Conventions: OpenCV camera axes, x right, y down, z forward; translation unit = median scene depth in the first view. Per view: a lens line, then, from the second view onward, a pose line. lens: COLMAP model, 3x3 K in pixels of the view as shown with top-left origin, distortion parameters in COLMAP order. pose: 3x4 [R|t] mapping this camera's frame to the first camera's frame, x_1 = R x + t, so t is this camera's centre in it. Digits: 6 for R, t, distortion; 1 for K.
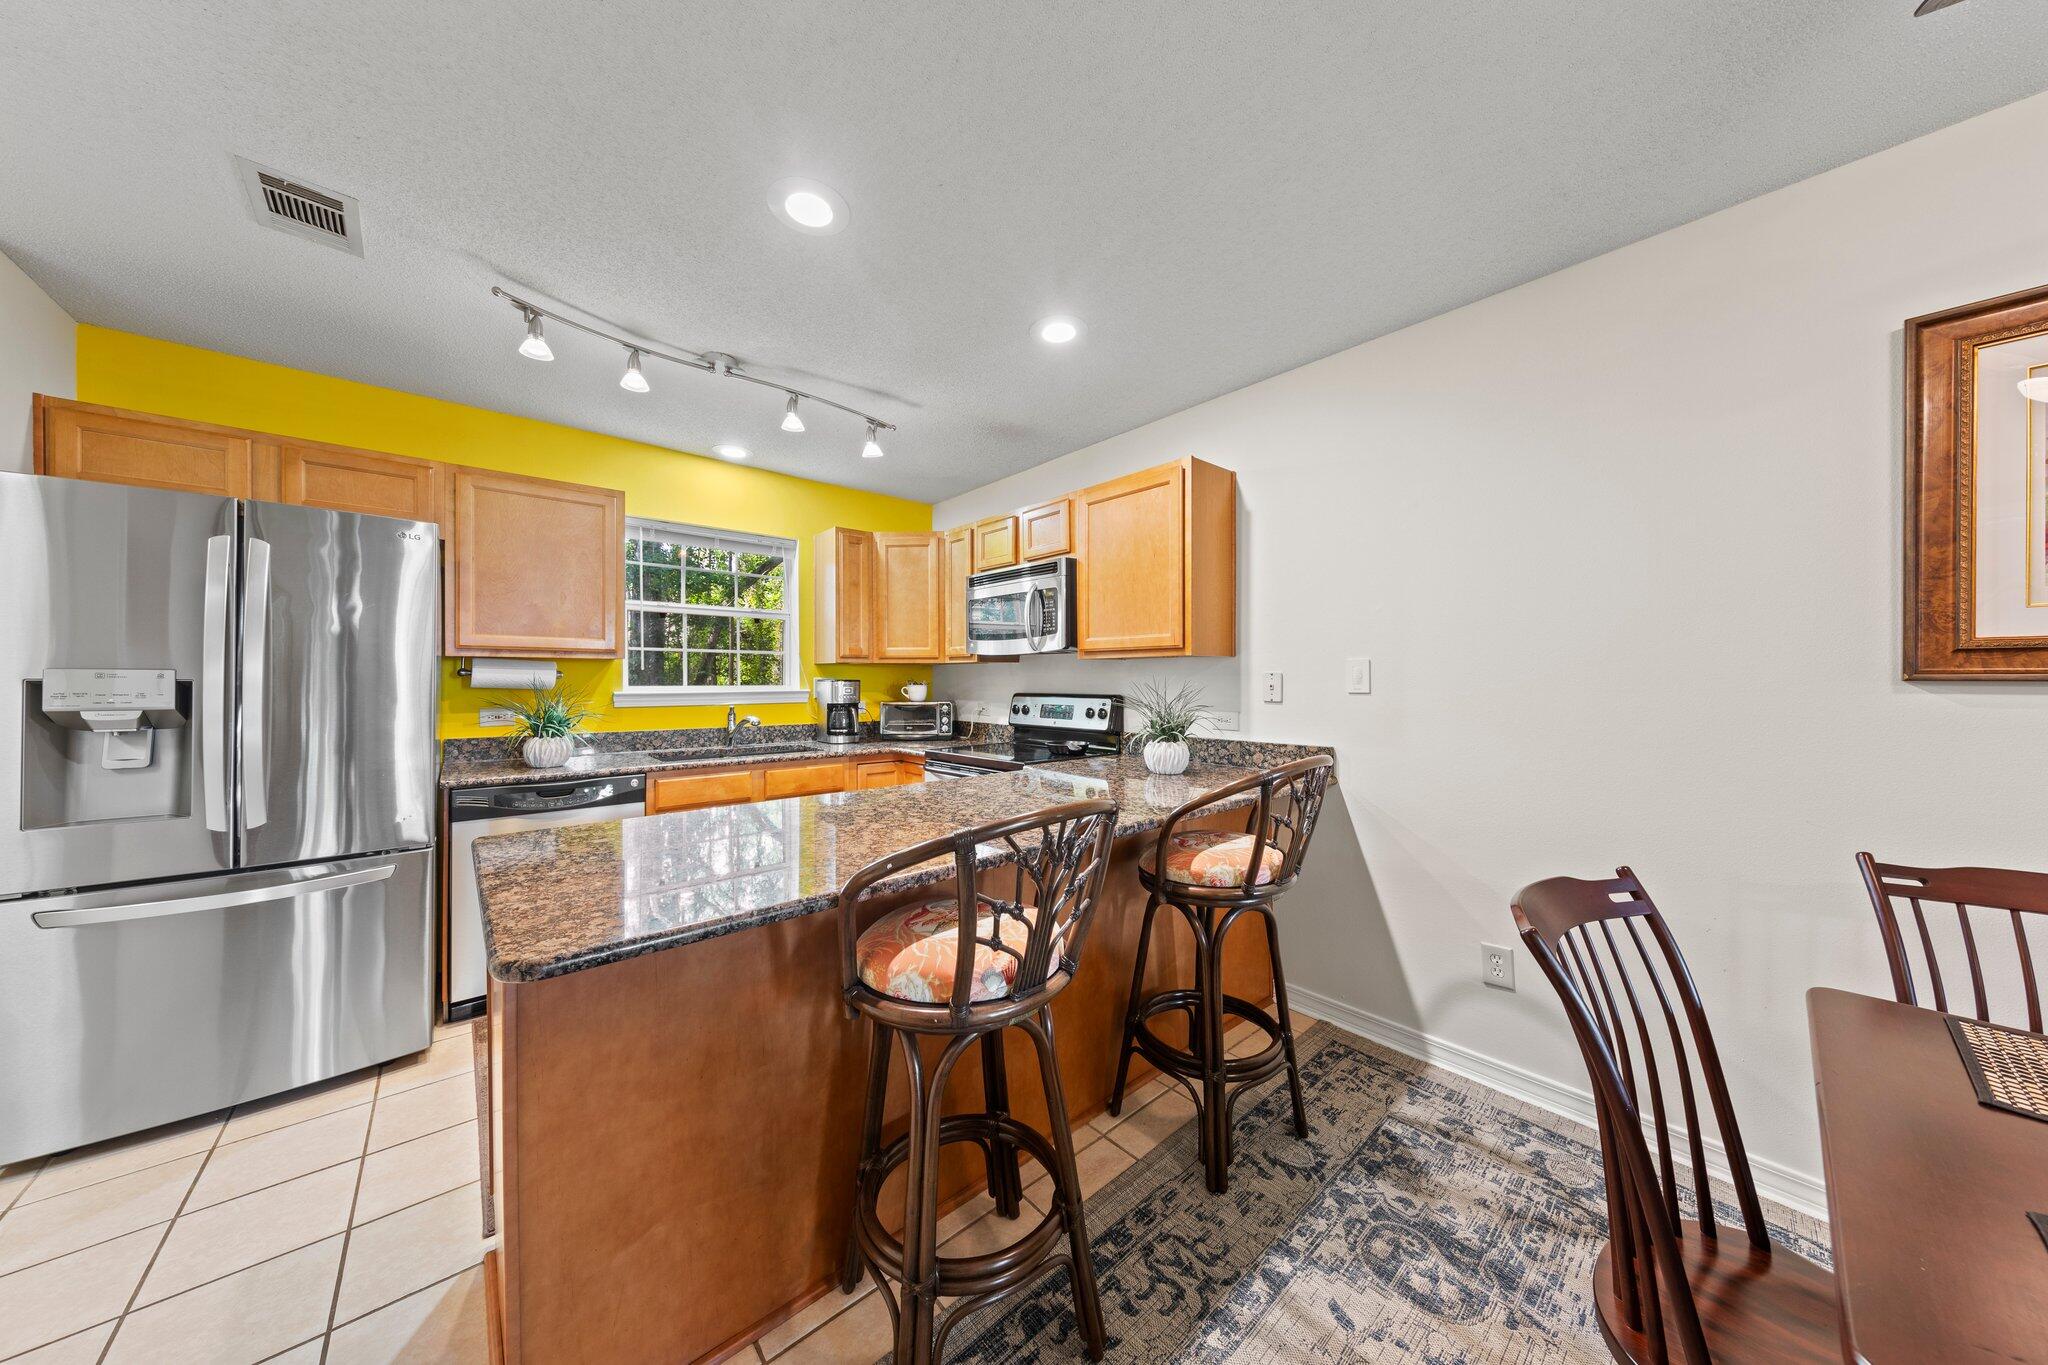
lens RADIAL K [[658.7, 0, 1023.9], [0, 658.7, 676.7], [0, 0, 1]] dist [0.006672, -0.000020]
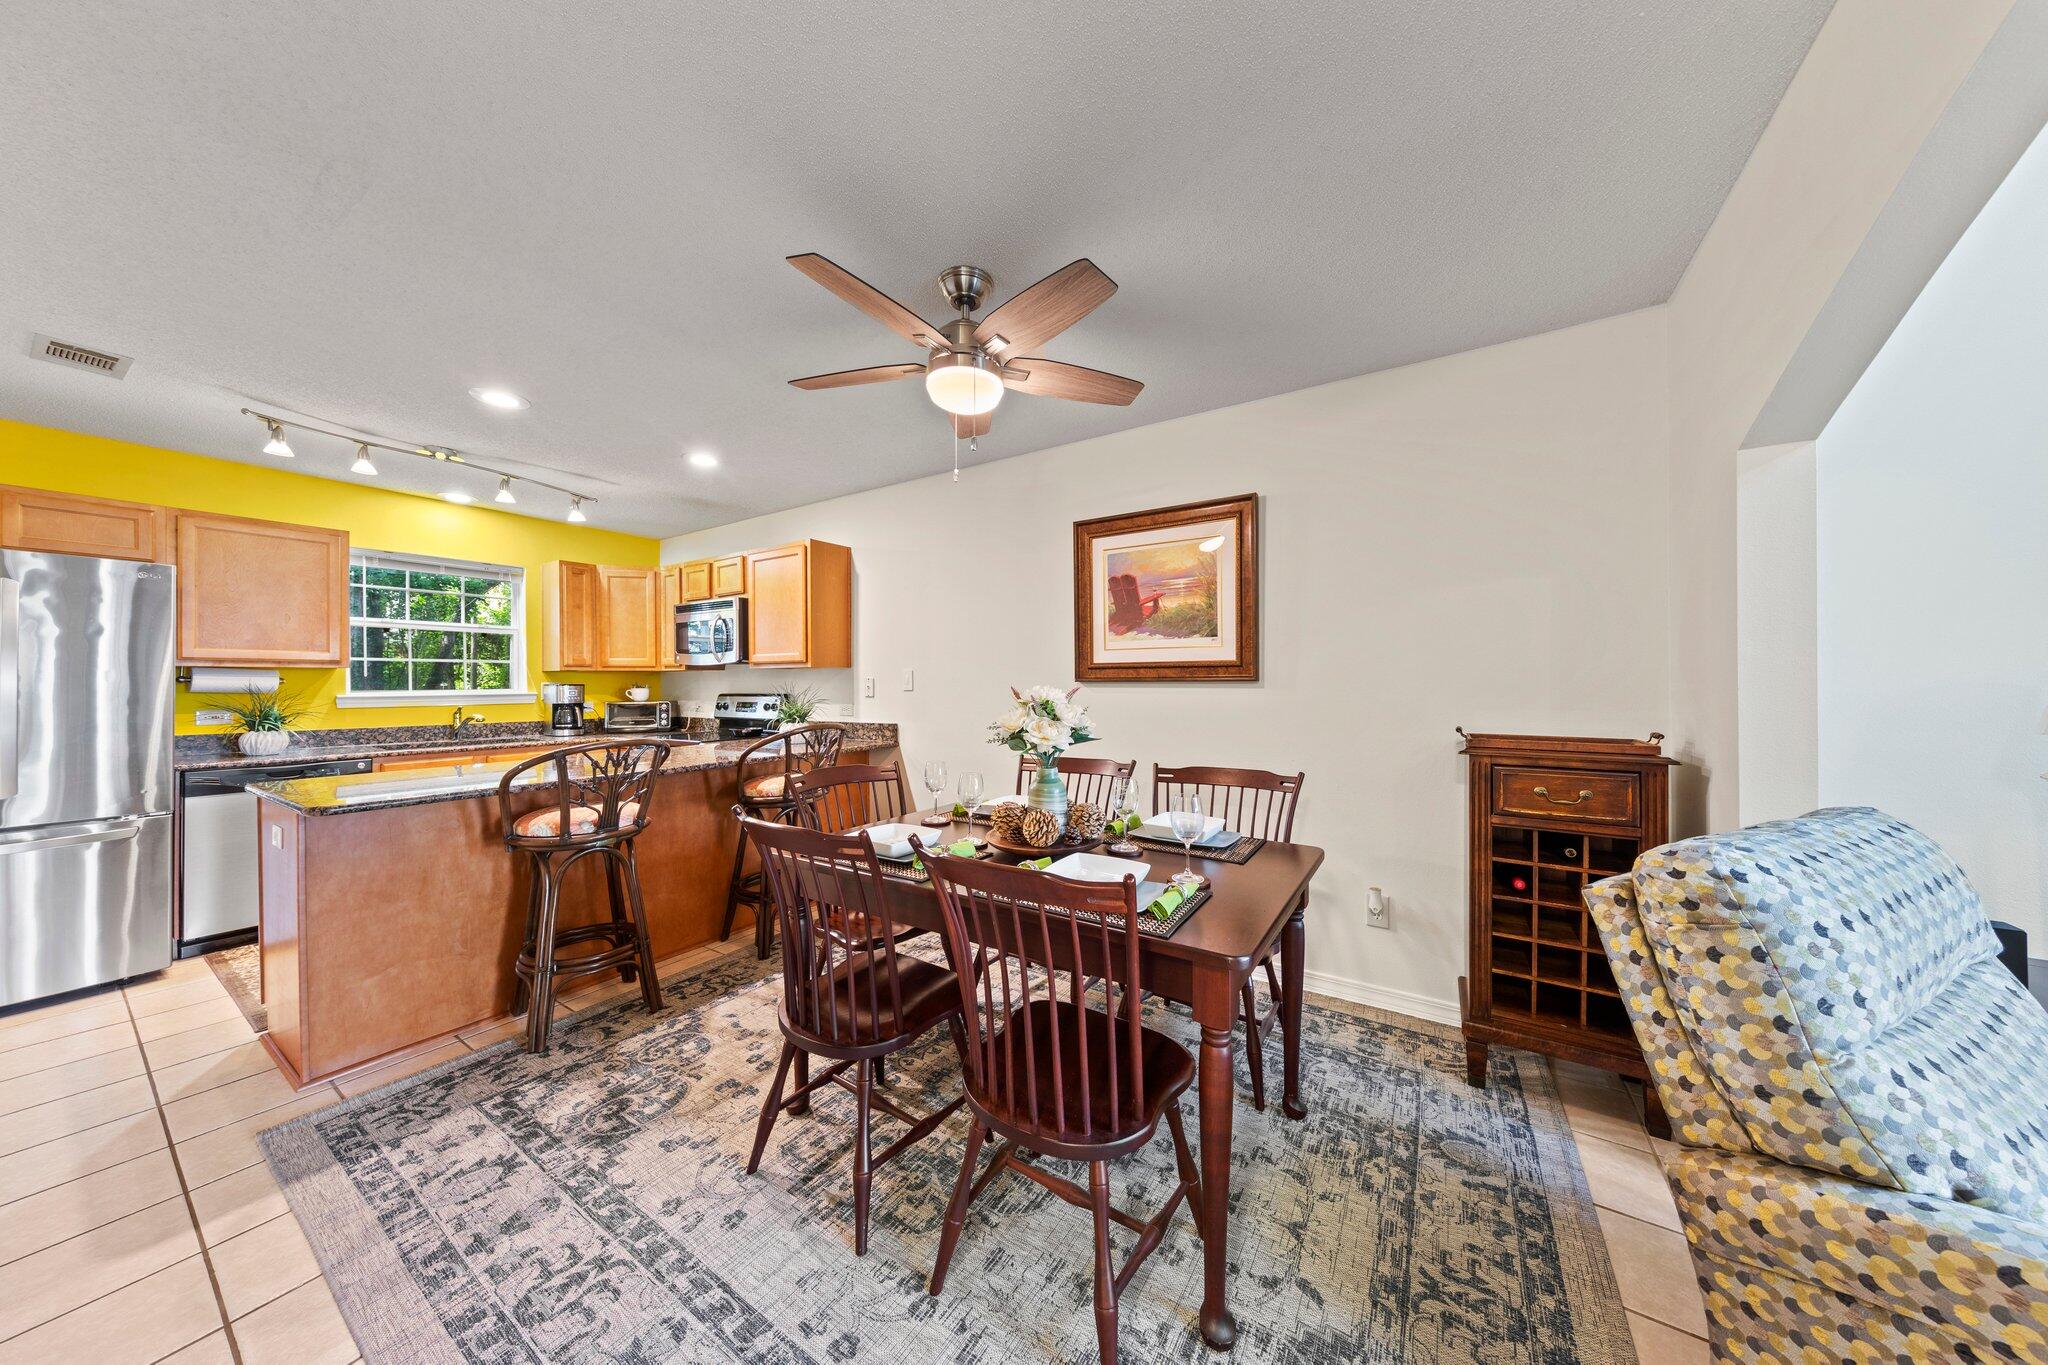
lens RADIAL K [[654.1, 0, 1032.1], [0, 654.1, 680.0], [0, 0, 1]] dist [0.003984, -0.000247]
pose [[0.960315, -0.003251, 0.278897, 0.277476], [0.003531, 0.999994, -0.000504, 0.000299], [-0.278894, 0.001469, 0.960321, -0.533071]]
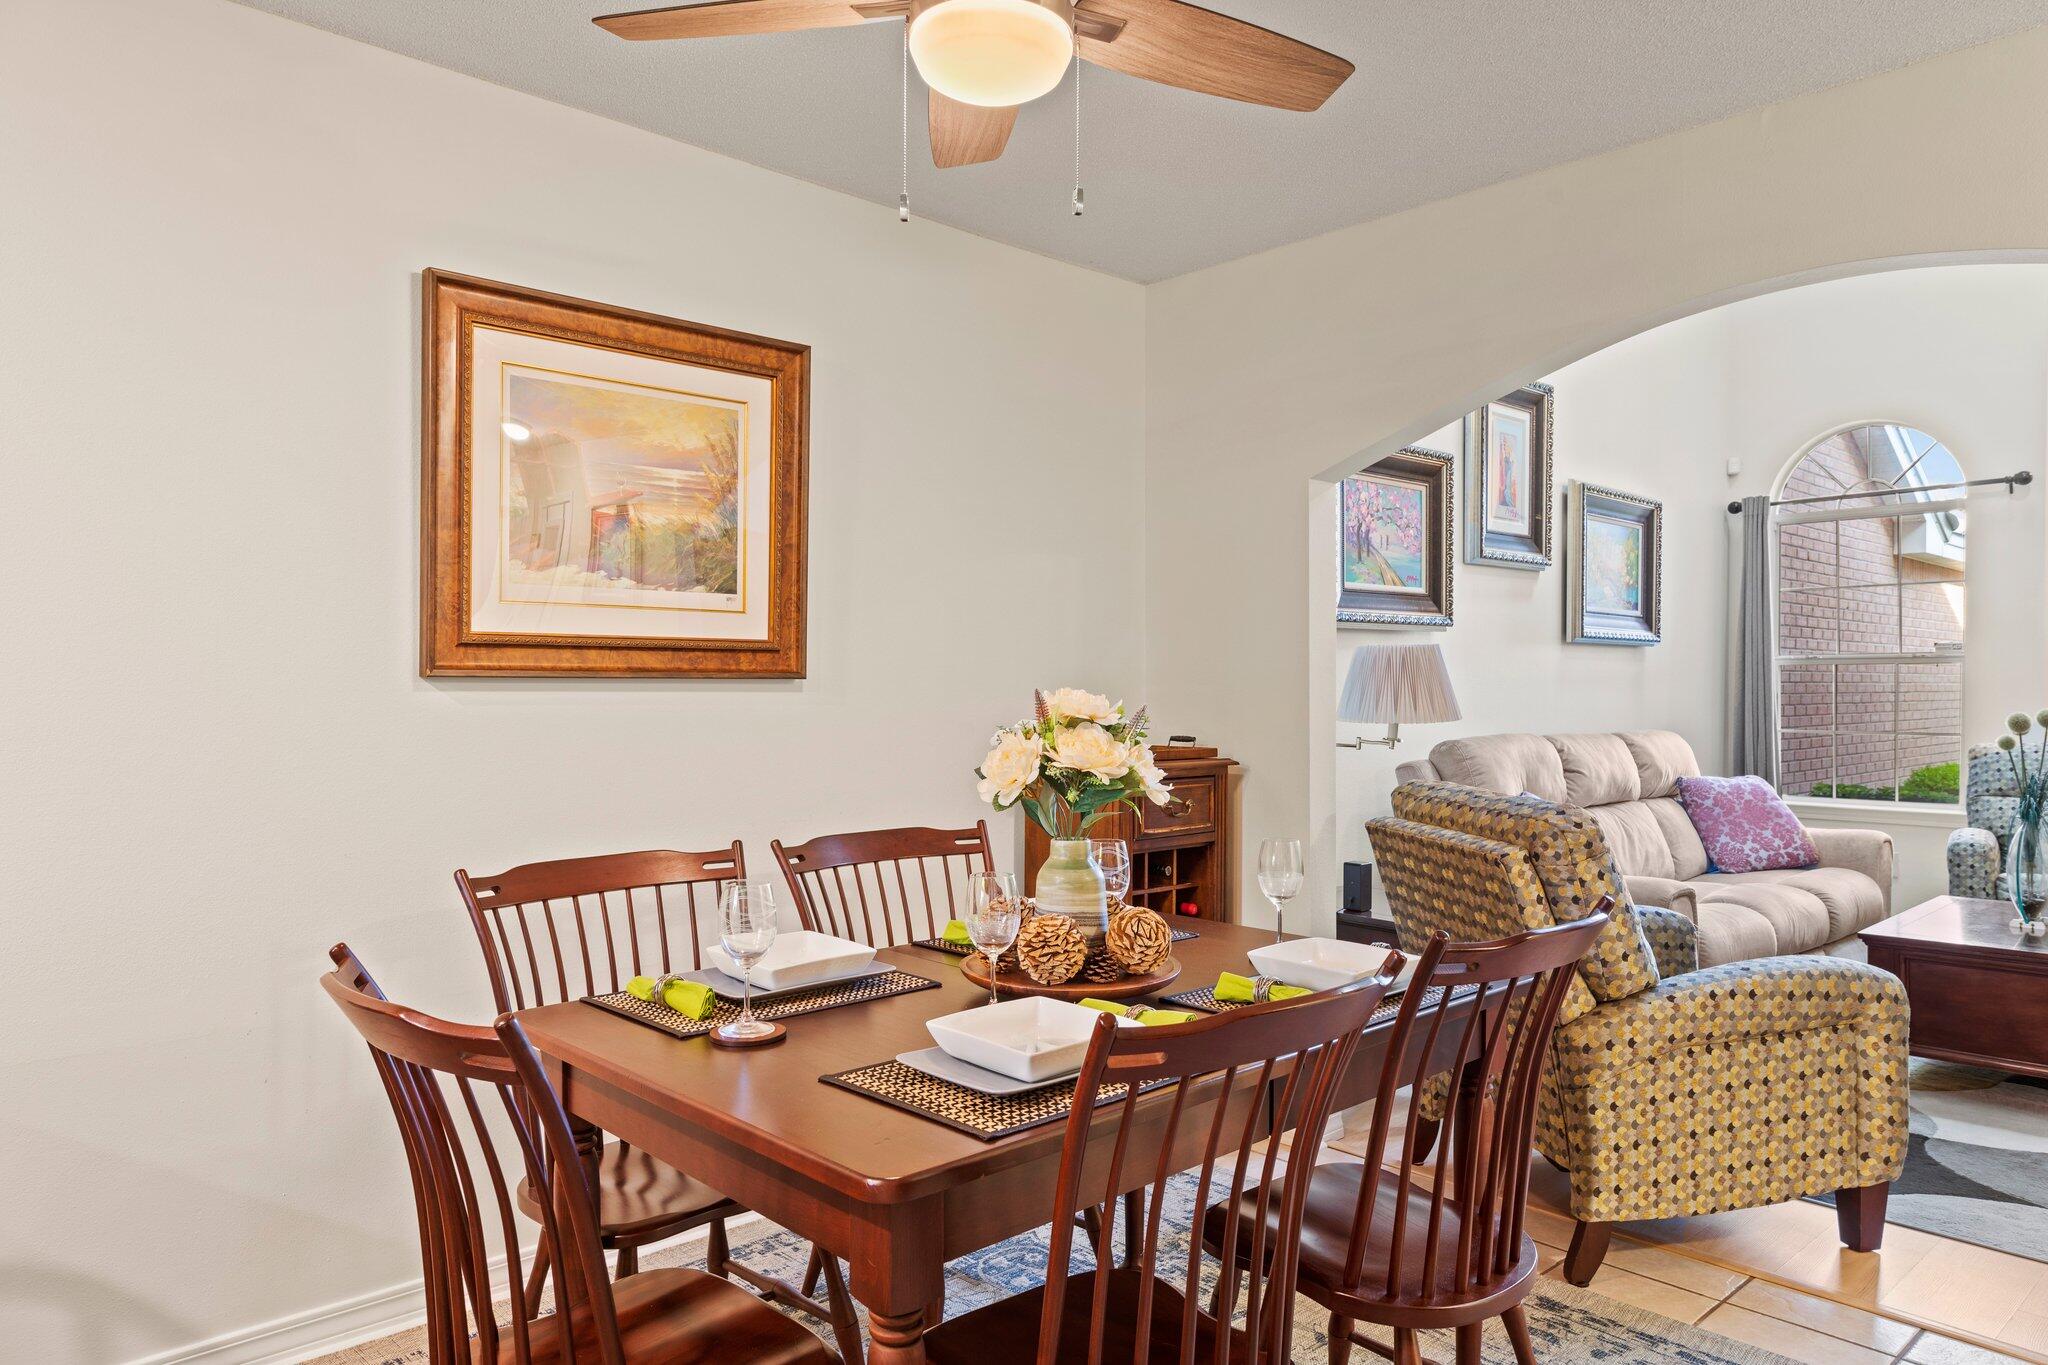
lens RADIAL K [[1338.6, 0, 1039.6], [0, 1338.6, 692.7], [0, 0, 1]] dist [0.018398, 0.000081]
pose [[-0.049212, -0.008488, 0.998752, -0.245312], [-0.007825, 0.999936, 0.008112, 0.003356], [-0.998758, -0.007416, -0.049275, 0.139557]]
